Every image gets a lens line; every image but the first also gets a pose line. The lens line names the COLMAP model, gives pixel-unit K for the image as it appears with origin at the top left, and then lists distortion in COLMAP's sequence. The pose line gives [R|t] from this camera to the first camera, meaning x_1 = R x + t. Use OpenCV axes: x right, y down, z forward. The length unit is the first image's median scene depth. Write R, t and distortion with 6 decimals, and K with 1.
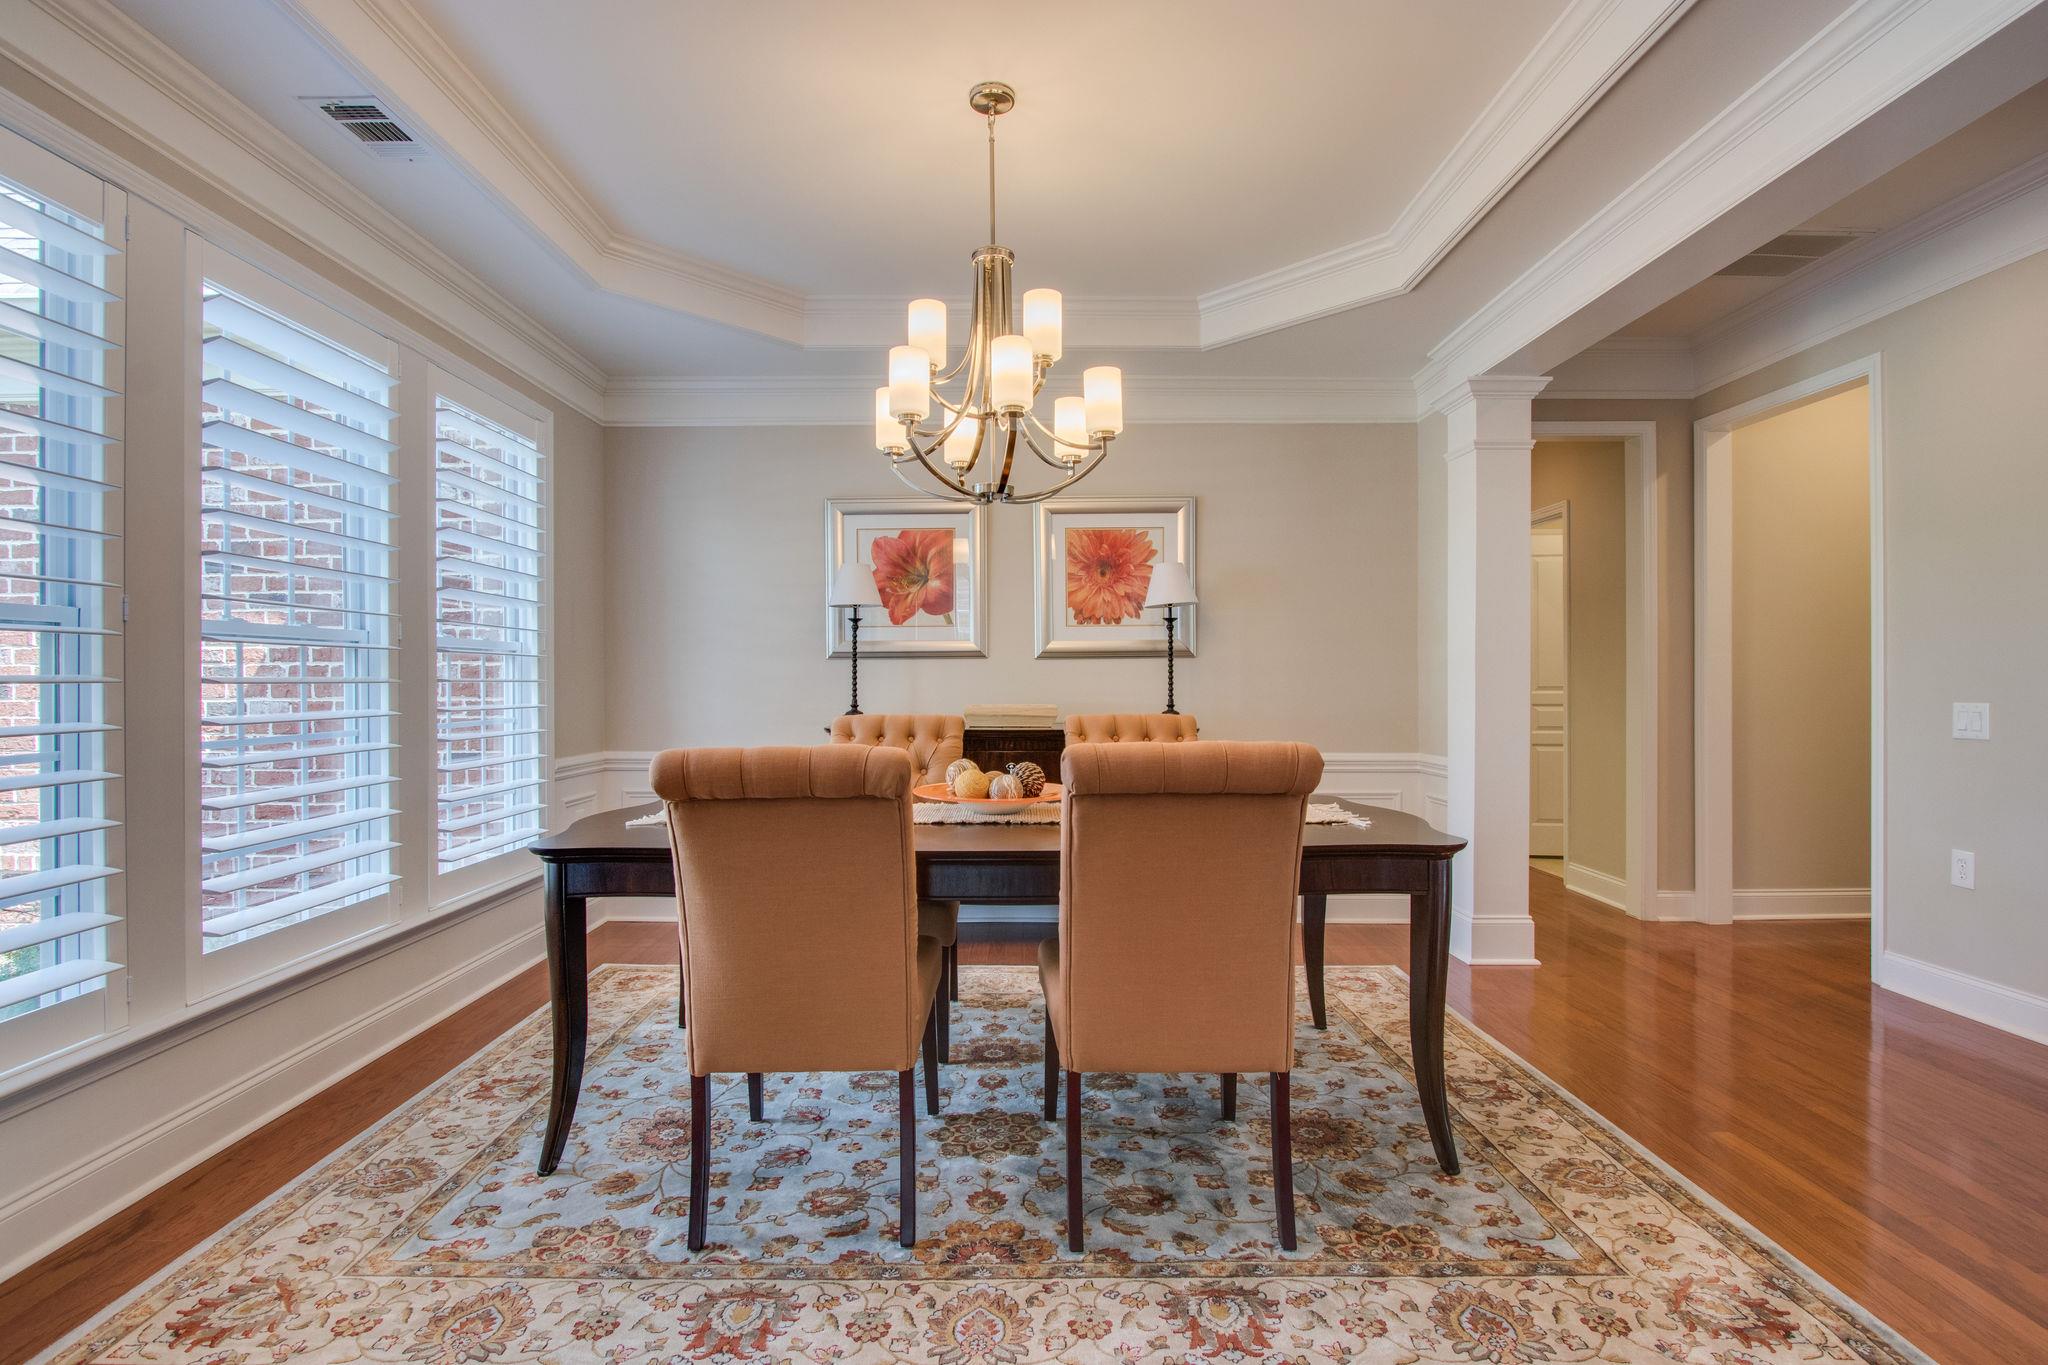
lens RADIAL K [[993.6, 0, 1014.4], [0, 993.6, 662.8], [0, 0, 1]] dist [-0.013548, 0.001635]
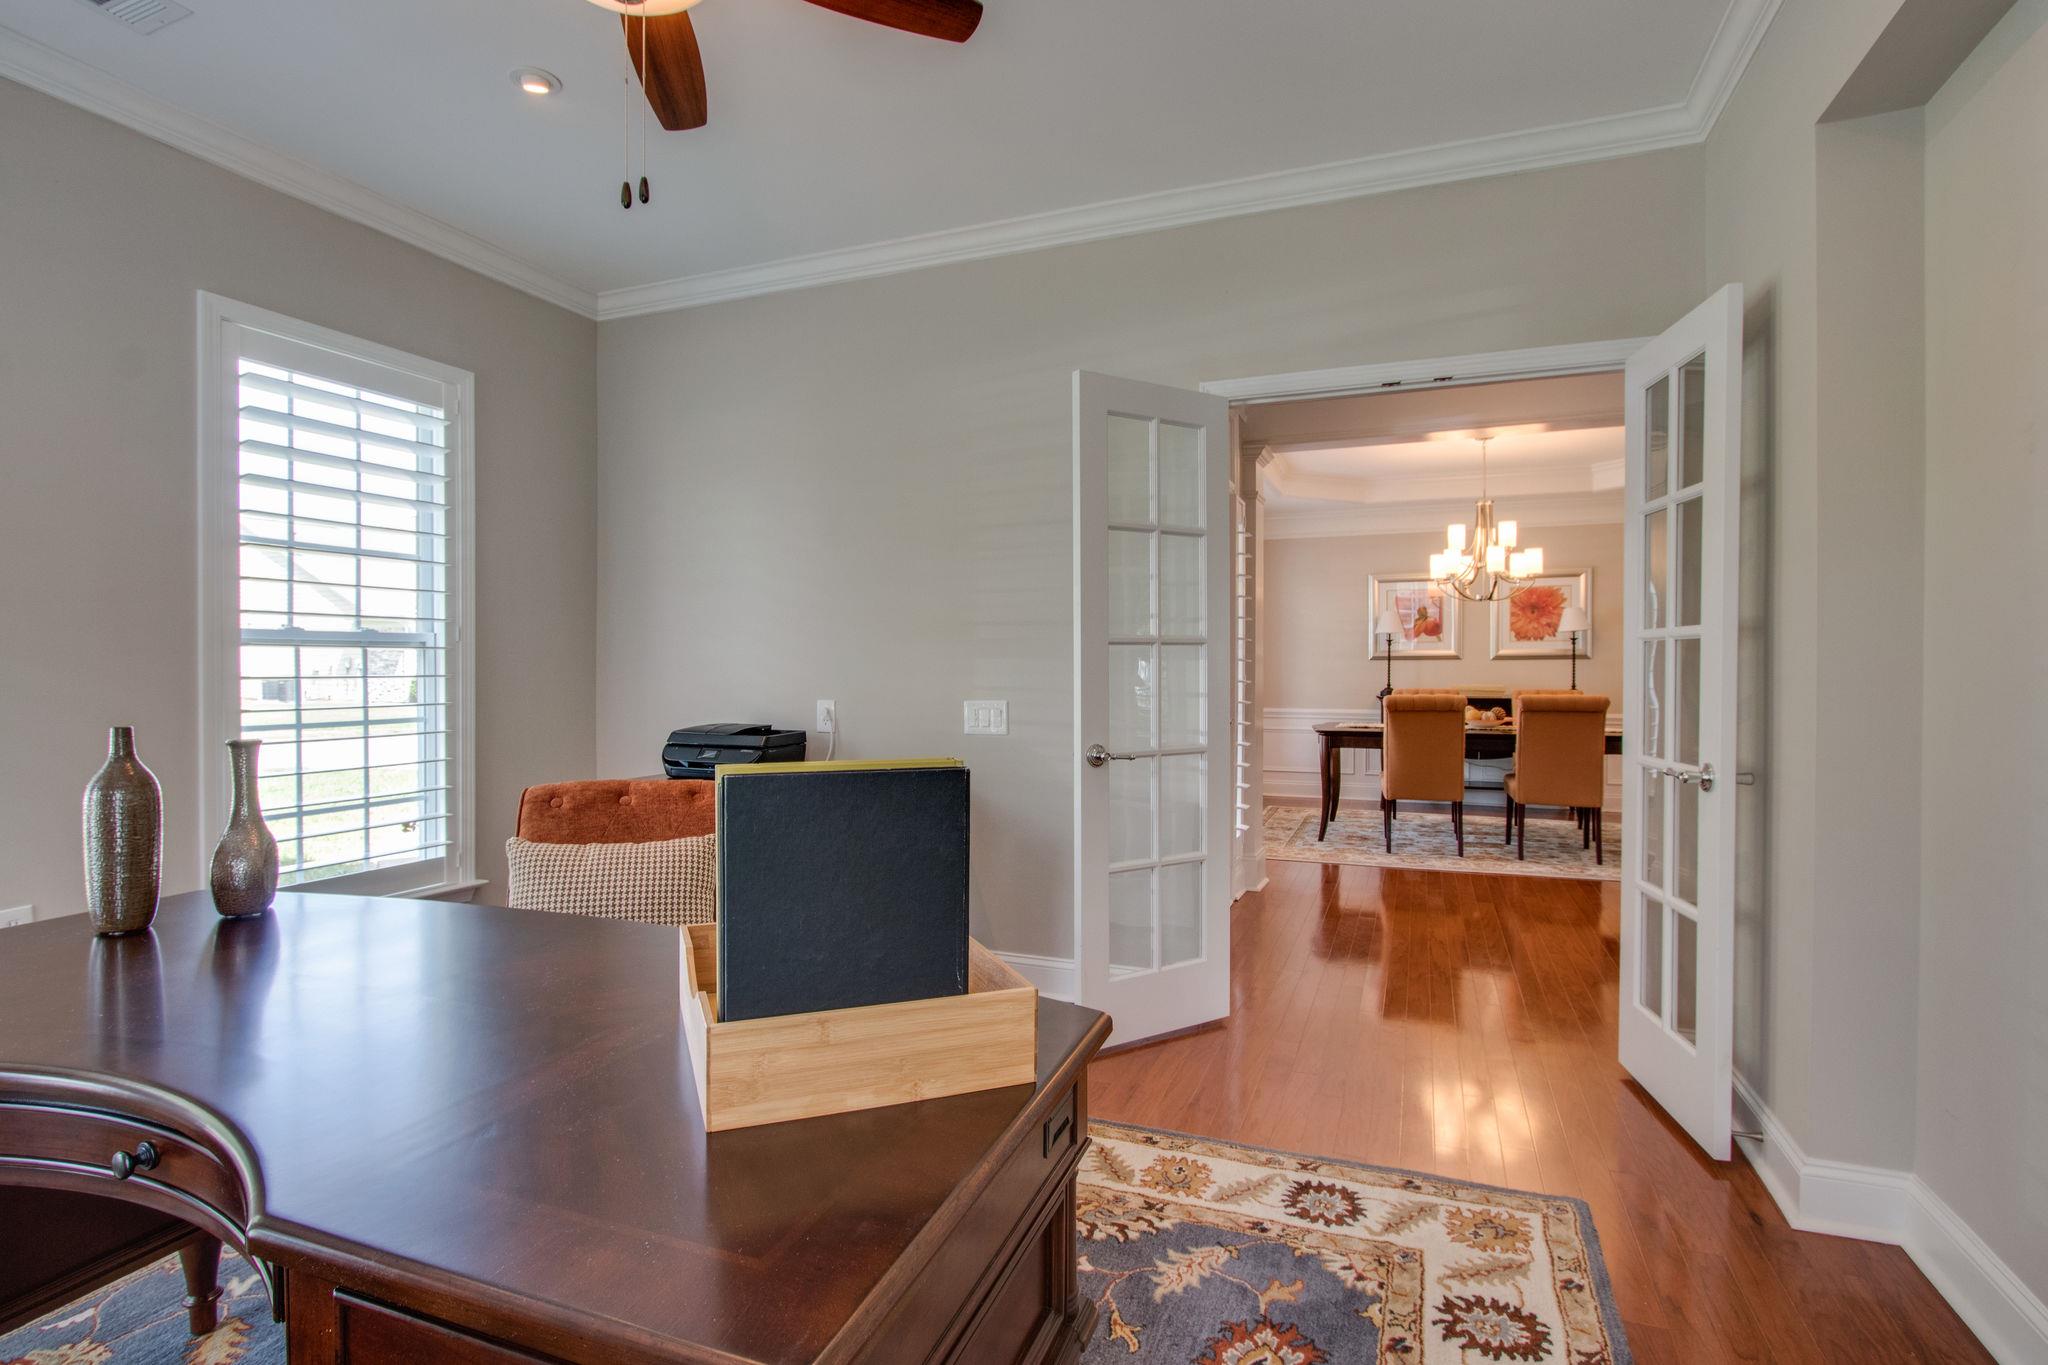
lens RADIAL K [[993.6, 0, 1014.4], [0, 993.6, 662.8], [0, 0, 1]] dist [-0.013548, 0.001635]
pose [[0.924472, 0.004147, -0.381228, -0.100693], [0.004295, 0.999764, 0.021291, -0.043876], [0.381226, -0.021320, 0.924236, -1.083364]]
